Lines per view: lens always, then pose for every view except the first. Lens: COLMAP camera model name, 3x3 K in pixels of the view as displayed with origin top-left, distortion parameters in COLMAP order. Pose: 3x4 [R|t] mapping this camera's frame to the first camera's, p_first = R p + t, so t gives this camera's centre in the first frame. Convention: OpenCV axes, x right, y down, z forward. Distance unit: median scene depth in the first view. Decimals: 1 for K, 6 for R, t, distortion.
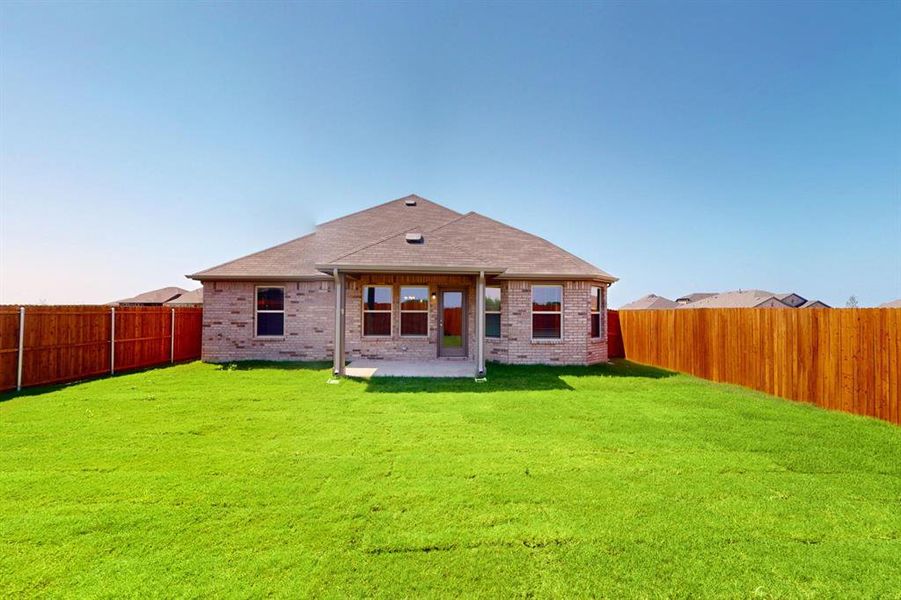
lens RADIAL K [[386.8, 0, 444.2], [0, 386.8, 300.8], [0, 0, 1]] dist [0.013040, -0.007858]
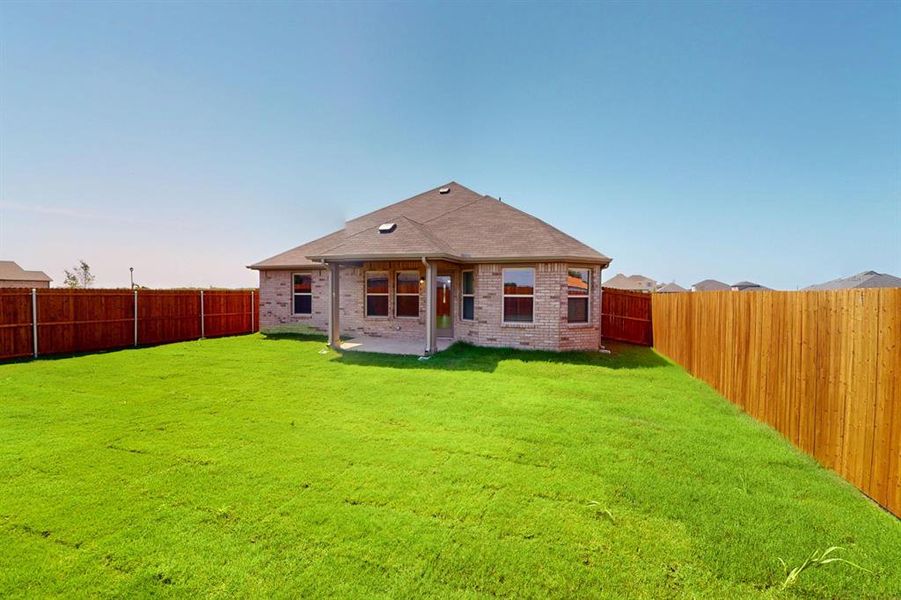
lens RADIAL K [[386.8, 0, 444.2], [0, 386.8, 300.8], [0, 0, 1]] dist [0.013040, -0.007858]
pose [[0.936242, 0.007848, -0.351267, 0.419604], [0.007937, 0.999023, 0.043475, -0.001411], [0.351265, -0.043491, 0.935265, 0.015314]]
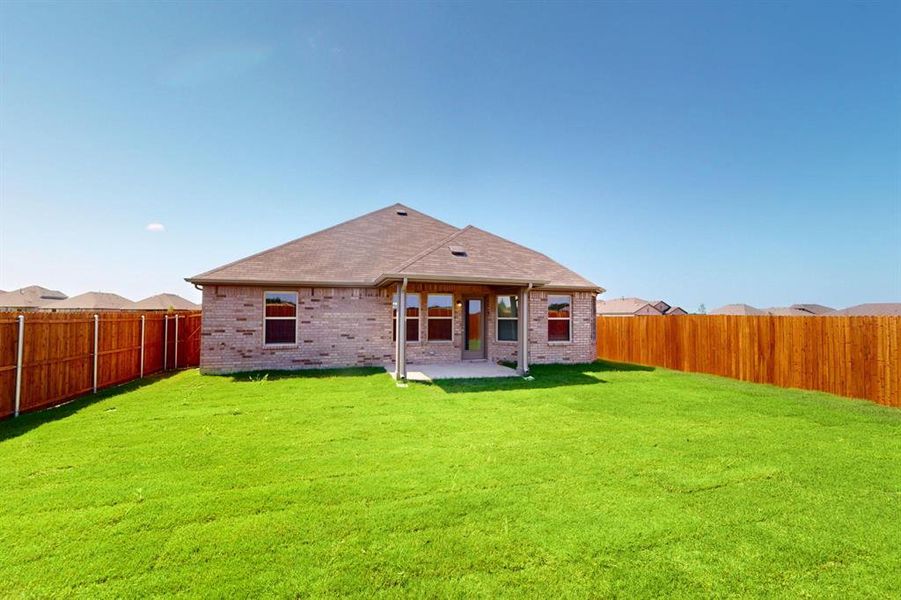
lens RADIAL K [[386.8, 0, 444.2], [0, 386.8, 300.8], [0, 0, 1]] dist [0.013040, -0.007858]
pose [[0.965945, 0.008343, 0.258612, -0.355653], [-0.005568, 0.999919, -0.011462, -0.007705], [-0.258687, 0.009632, 0.965913, -0.029922]]
